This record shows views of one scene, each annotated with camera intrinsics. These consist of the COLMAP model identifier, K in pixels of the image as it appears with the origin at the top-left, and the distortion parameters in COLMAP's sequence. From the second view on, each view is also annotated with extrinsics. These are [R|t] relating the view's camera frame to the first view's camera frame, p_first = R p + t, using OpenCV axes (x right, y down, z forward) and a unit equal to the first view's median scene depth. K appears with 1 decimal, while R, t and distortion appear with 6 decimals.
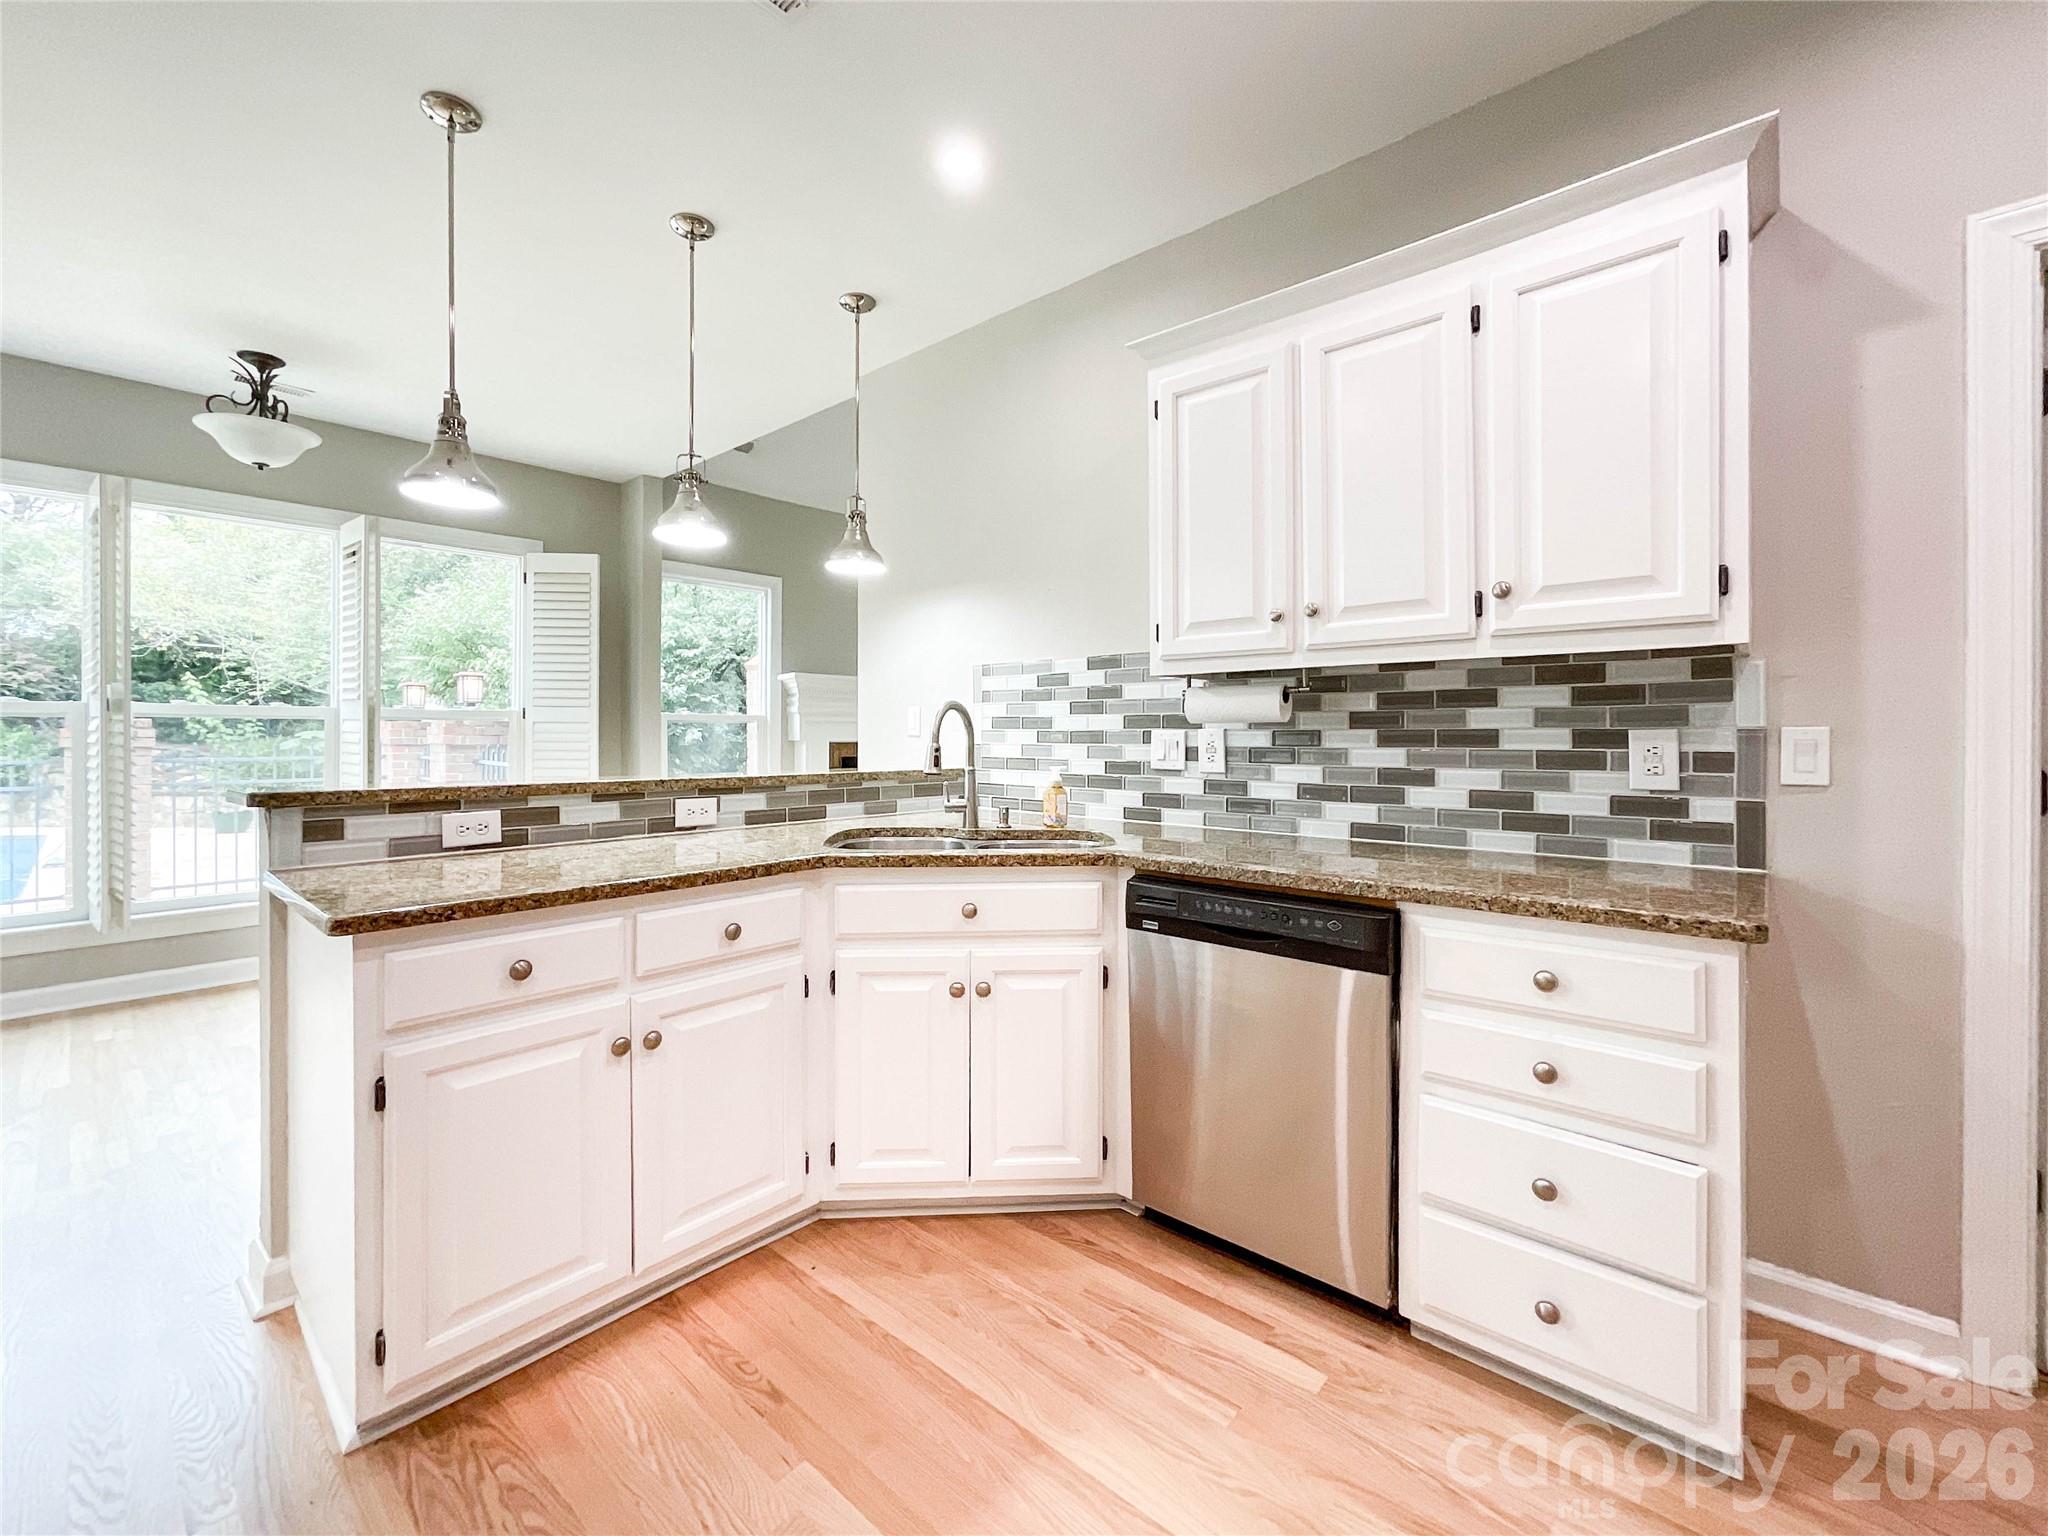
lens RADIAL K [[864.0, 0, 1017.6], [0, 864.0, 737.5], [0, 0, 1]] dist [-0.021016, 0.010283]
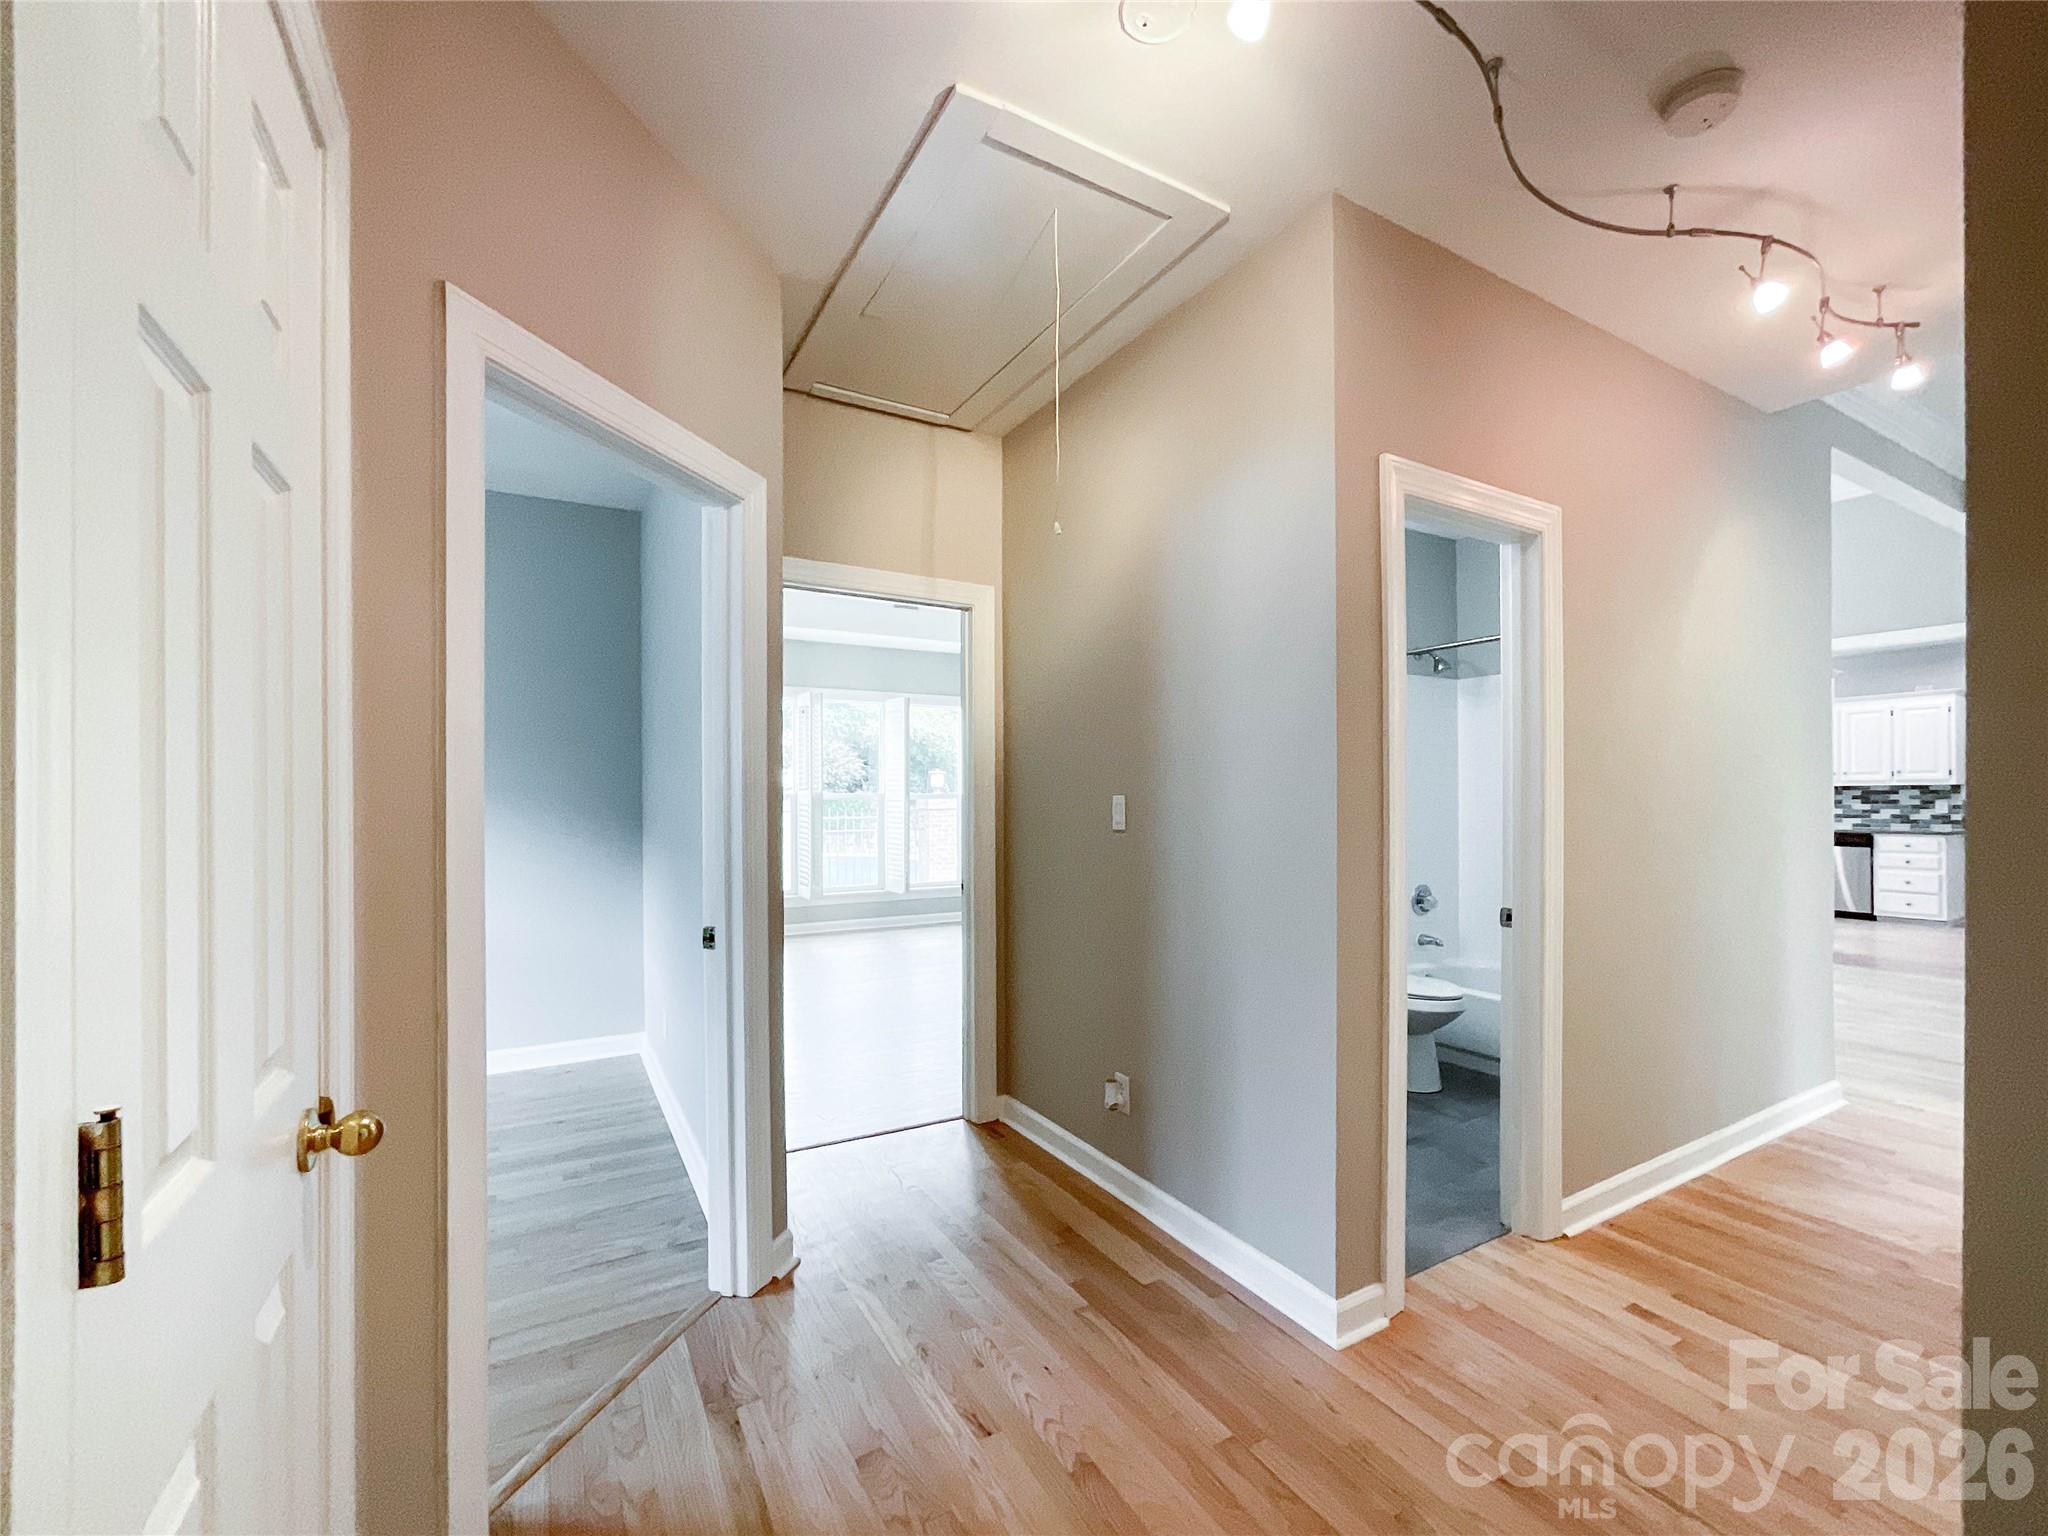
lens RADIAL K [[864.0, 0, 1011.7], [0, 864.0, 794.8], [0, 0, 1]] dist [-0.021016, 0.010283]
pose [[0.944937, -0.005037, -0.327214, -2.316802], [0.003409, 0.999979, -0.005550, -0.028214], [0.327235, 0.004129, 0.944934, -4.655874]]
